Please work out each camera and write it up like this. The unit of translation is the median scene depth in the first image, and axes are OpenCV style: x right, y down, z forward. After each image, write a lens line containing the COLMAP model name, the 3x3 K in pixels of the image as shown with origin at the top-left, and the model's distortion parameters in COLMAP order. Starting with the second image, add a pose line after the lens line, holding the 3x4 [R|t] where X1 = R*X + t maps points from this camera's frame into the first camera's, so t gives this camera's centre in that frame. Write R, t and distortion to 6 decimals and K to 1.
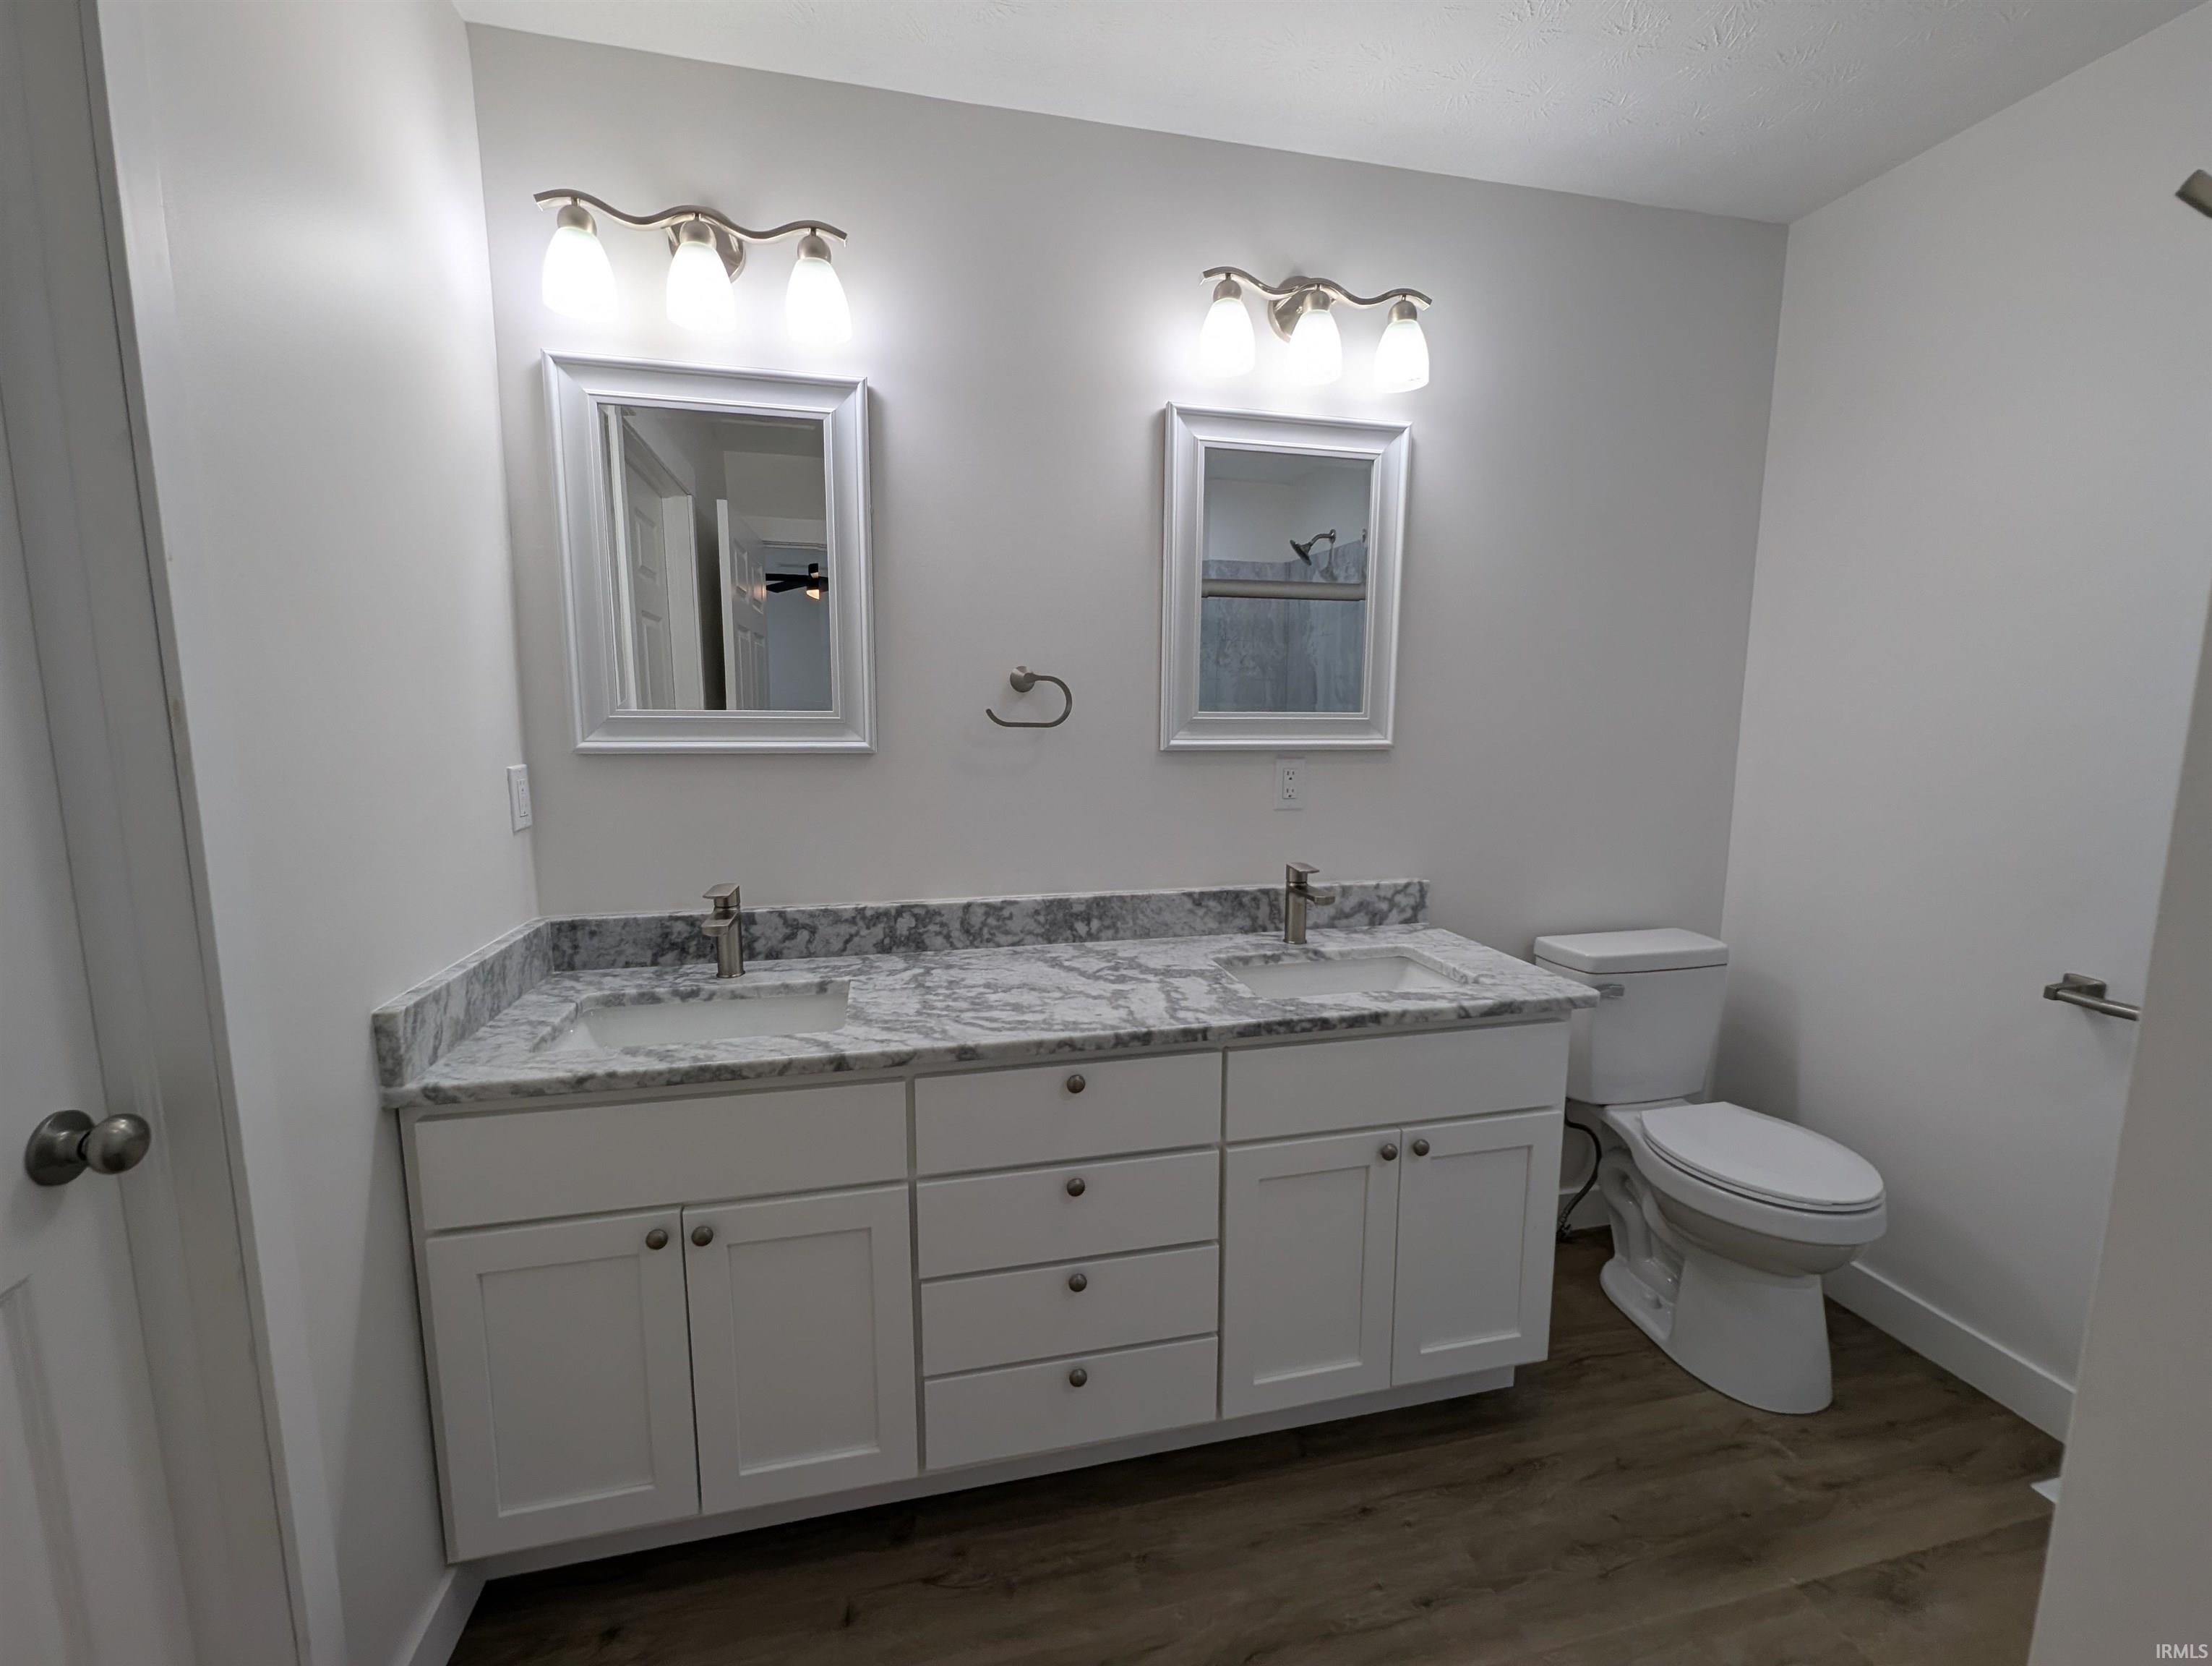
lens RADIAL K [[912.3, 0, 1106.0], [0, 912.3, 833.0], [0, 0, 1]] dist [-0.003957, 0.000262]
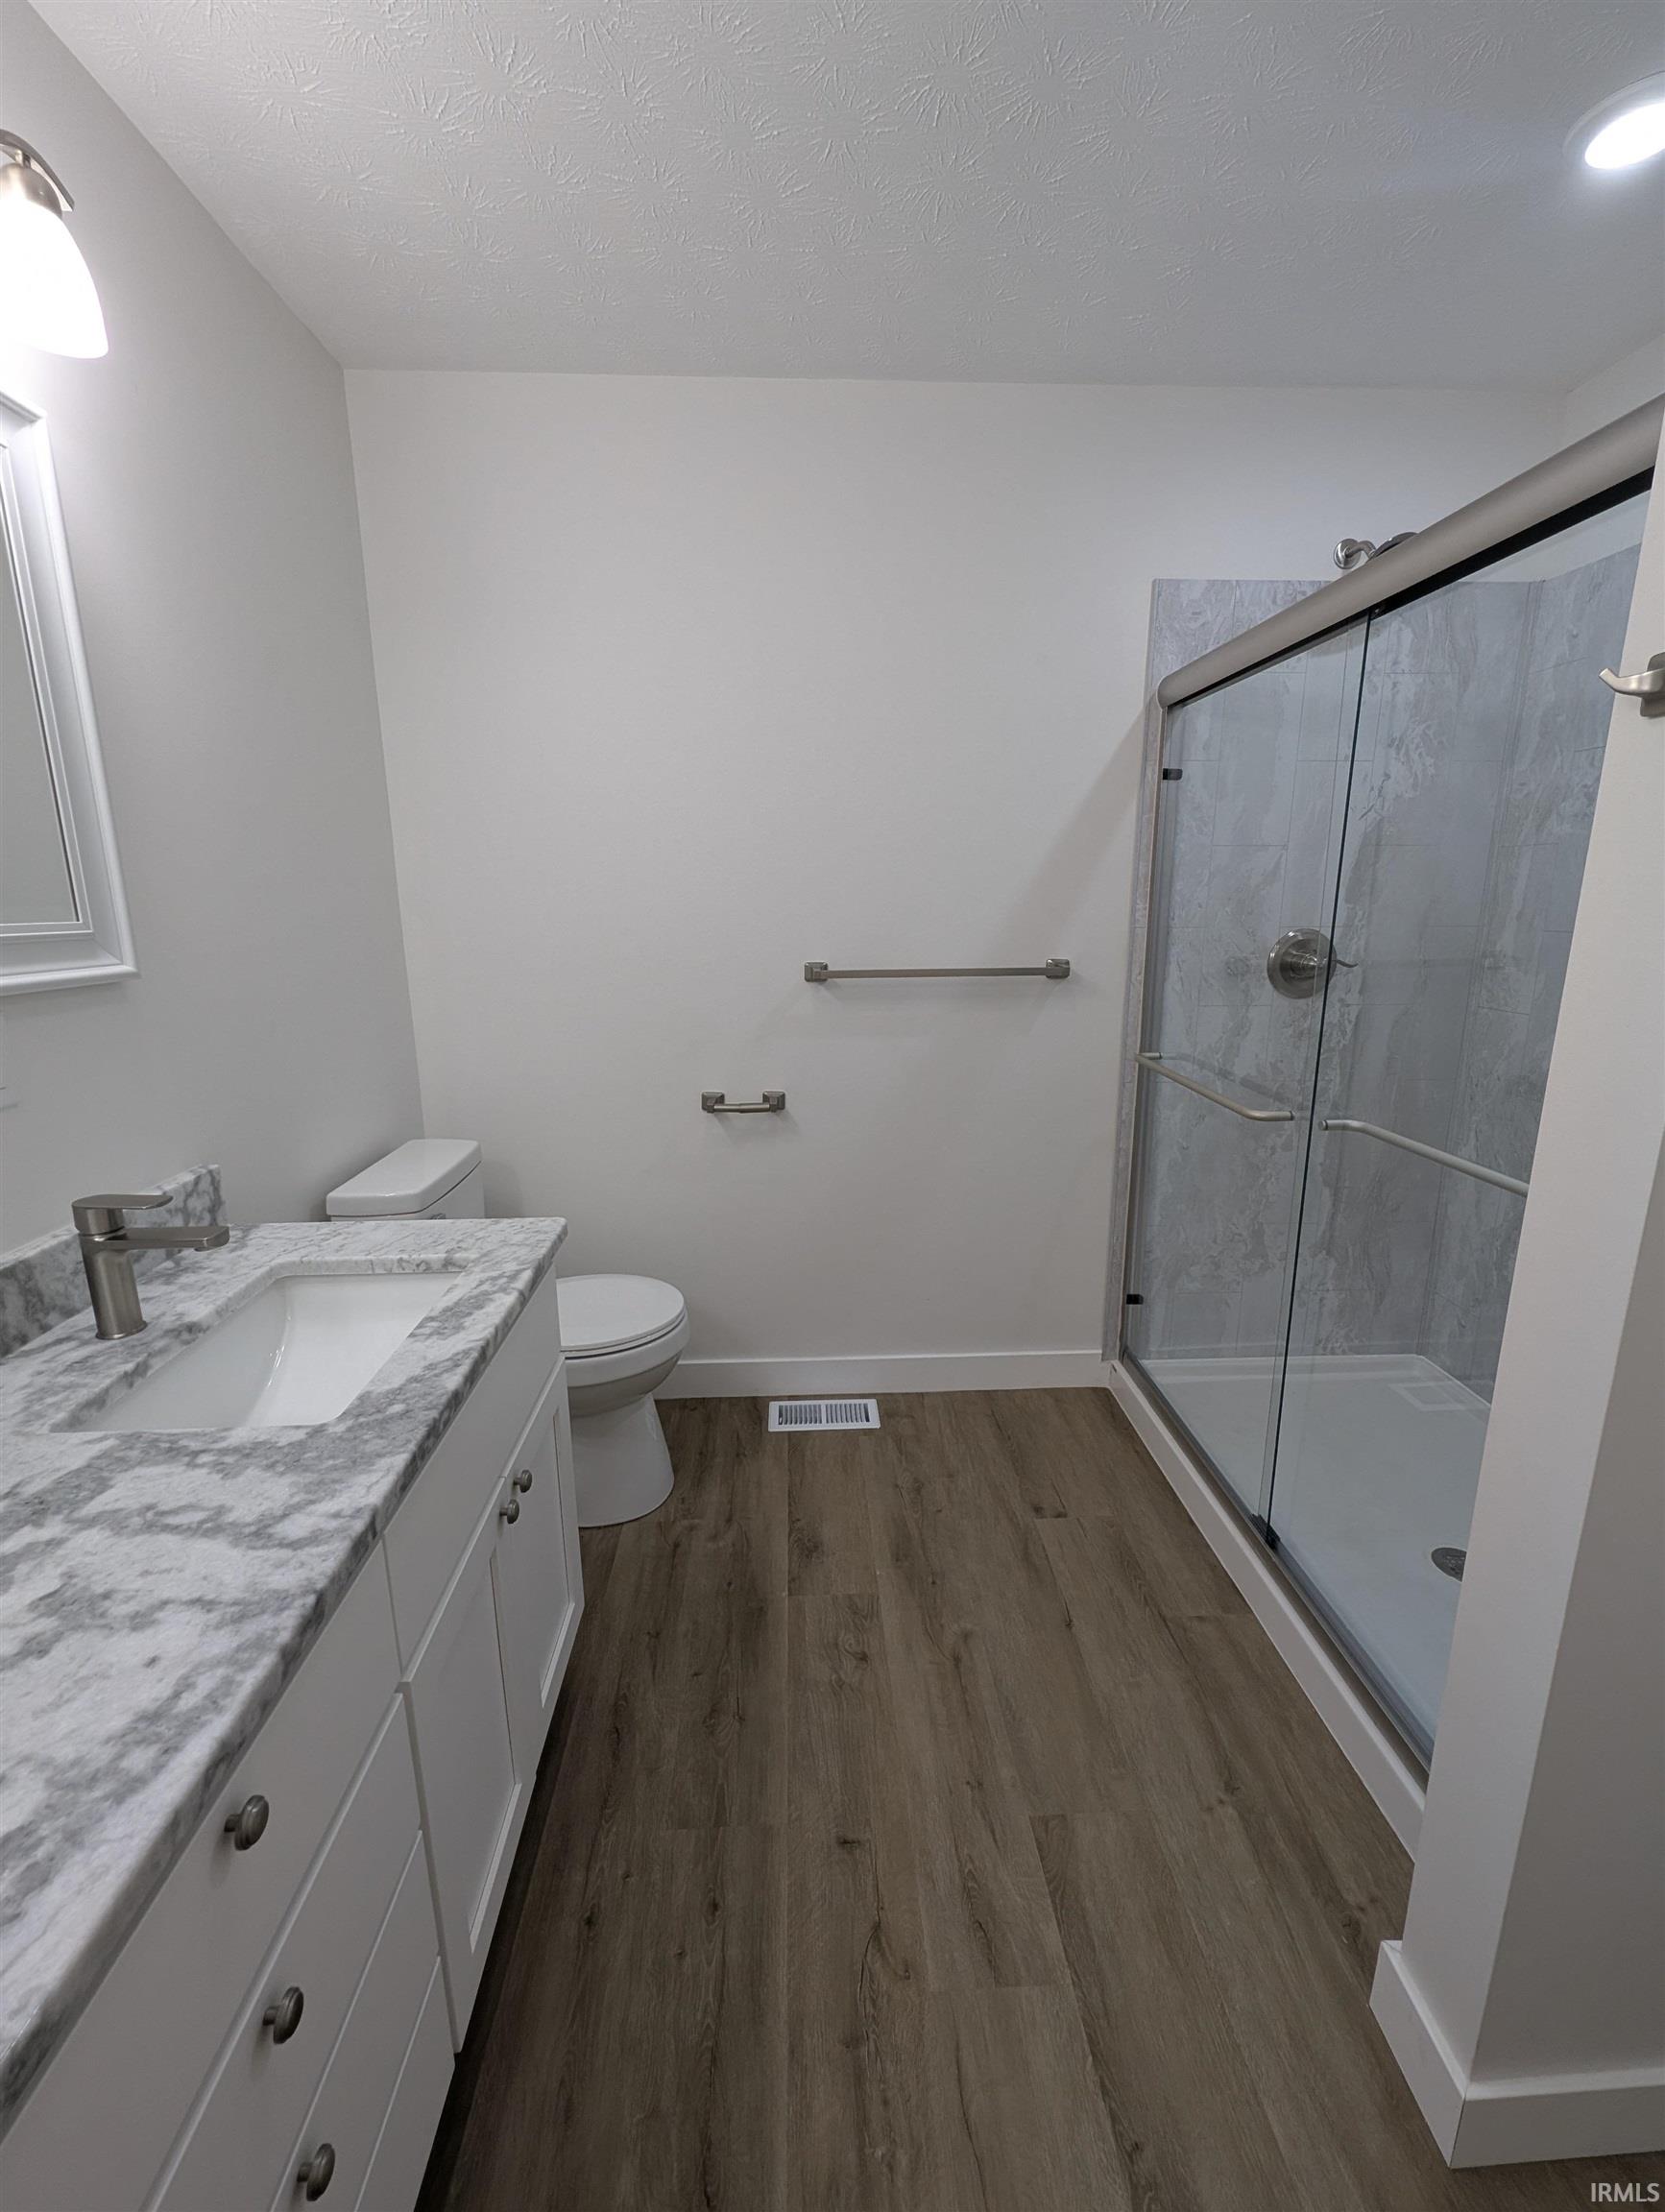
lens RADIAL K [[912.2, 0, 832.5], [0, 912.2, 1106.0], [0, 0, 1]] dist [-0.003957, 0.000262]
pose [[0.183524, -0.225498, 0.956802, -0.270546], [0.138035, 0.969601, 0.202038, -0.085610], [-0.973276, 0.094993, 0.209071, 0.526074]]
